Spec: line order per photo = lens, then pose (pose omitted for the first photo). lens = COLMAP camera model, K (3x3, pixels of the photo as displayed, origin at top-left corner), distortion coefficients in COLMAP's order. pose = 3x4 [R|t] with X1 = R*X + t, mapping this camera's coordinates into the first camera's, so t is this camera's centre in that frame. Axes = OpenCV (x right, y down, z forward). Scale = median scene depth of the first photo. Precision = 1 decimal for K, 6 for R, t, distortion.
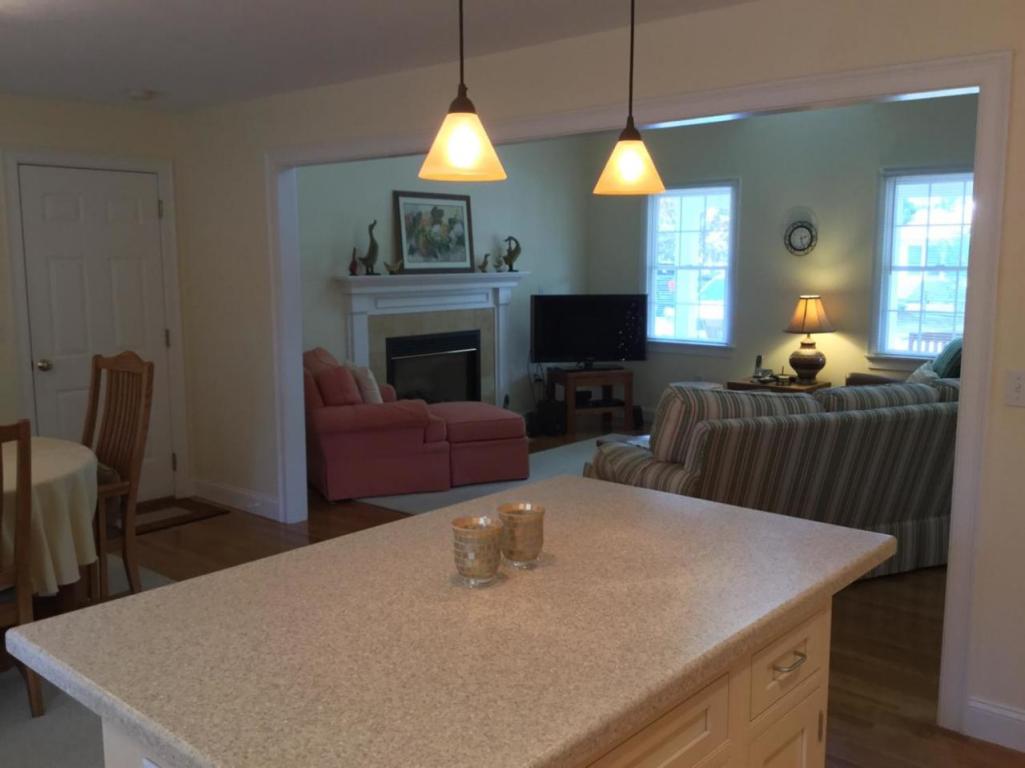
lens RADIAL K [[916.4, 0, 503.6], [0, 916.4, 383.0], [0, 0, 1]] dist [0.058216, -0.118270]
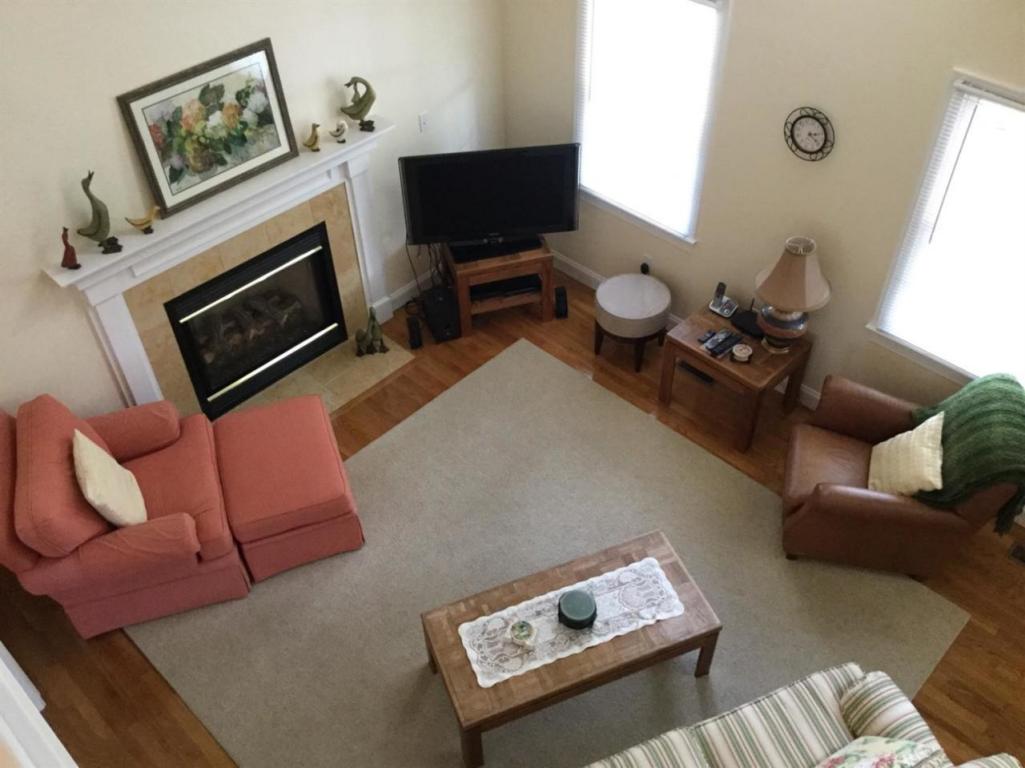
lens RADIAL K [[916.4, 0, 513.2], [0, 916.4, 379.9], [0, 0, 1]] dist [0.058216, -0.118270]
pose [[0.999247, 0.016793, -0.034990, 0.151249], [0.007023, 0.808427, 0.588555, -0.389835], [0.038170, -0.588357, 0.807700, 0.404485]]
